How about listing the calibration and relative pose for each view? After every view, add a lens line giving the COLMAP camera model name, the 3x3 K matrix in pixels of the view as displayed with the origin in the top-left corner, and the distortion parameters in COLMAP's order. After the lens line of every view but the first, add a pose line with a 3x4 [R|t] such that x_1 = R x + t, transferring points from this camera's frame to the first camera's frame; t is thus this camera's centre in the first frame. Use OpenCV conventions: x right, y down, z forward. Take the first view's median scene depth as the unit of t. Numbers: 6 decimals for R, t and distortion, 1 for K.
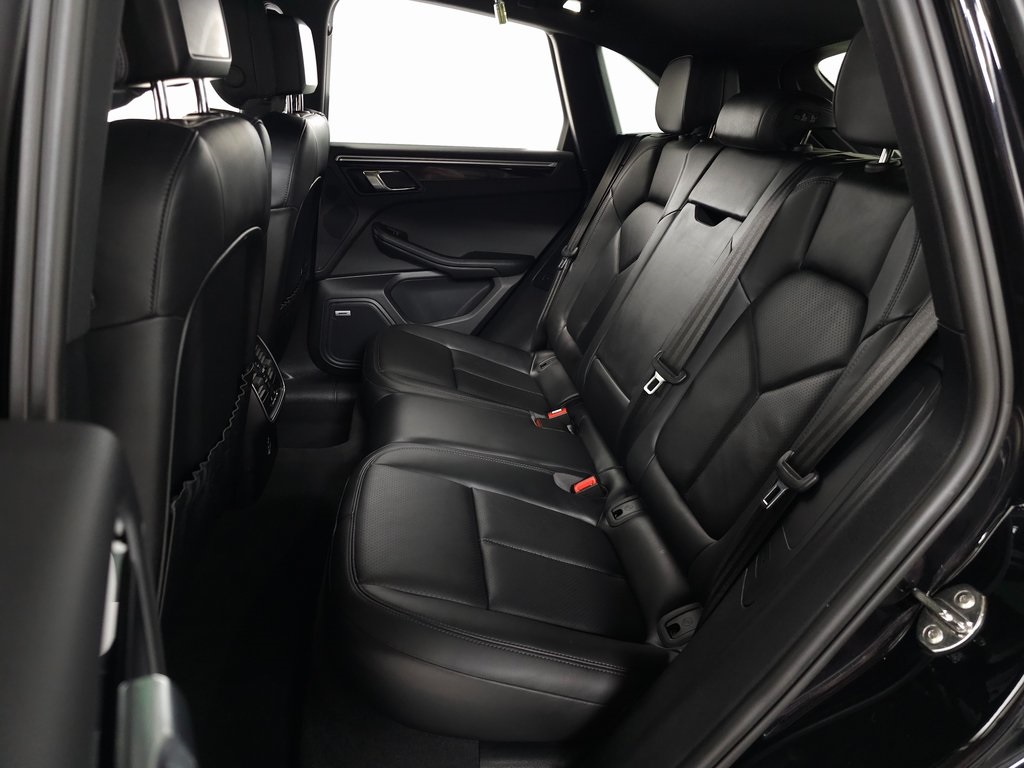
lens RADIAL K [[690.9, 0, 510.8], [0, 690.9, 374.3], [0, 0, 1]] dist [0.058043, -0.096548]
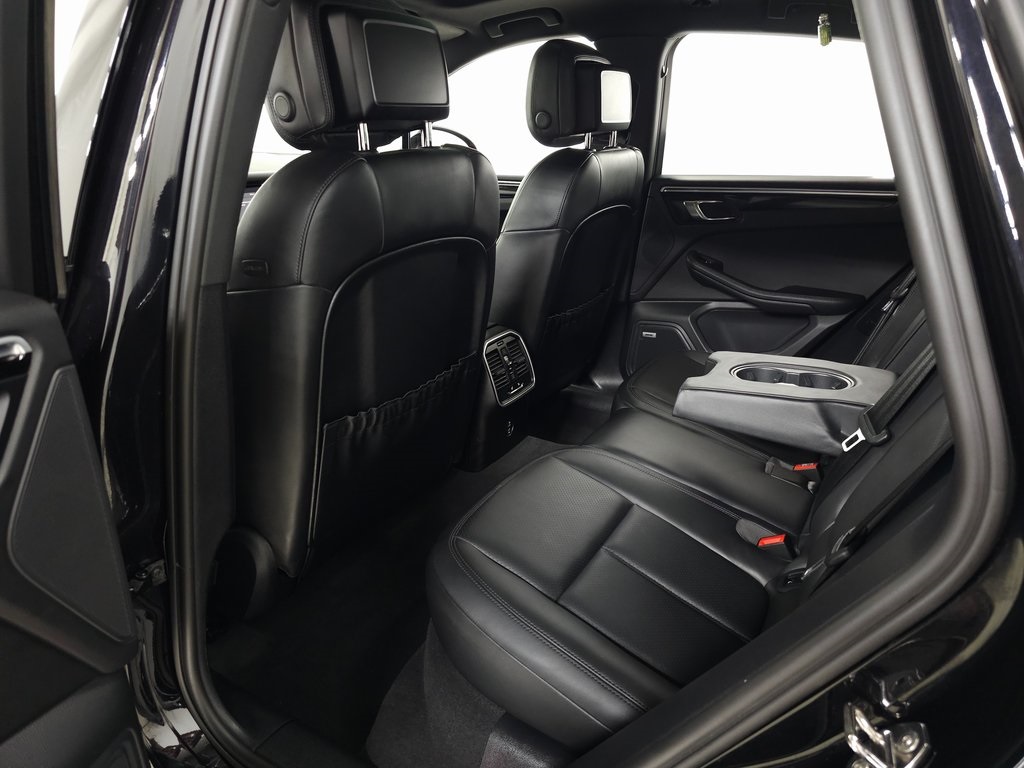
lens RADIAL K [[690.9, 0, 510.8], [0, 690.9, 374.3], [0, 0, 1]] dist [0.058043, -0.096548]
pose [[0.768714, 0.148521, -0.622109, 0.265543], [-0.185492, 0.982631, 0.005386, 0.004833], [0.612104, 0.111257, 0.782912, 0.051406]]
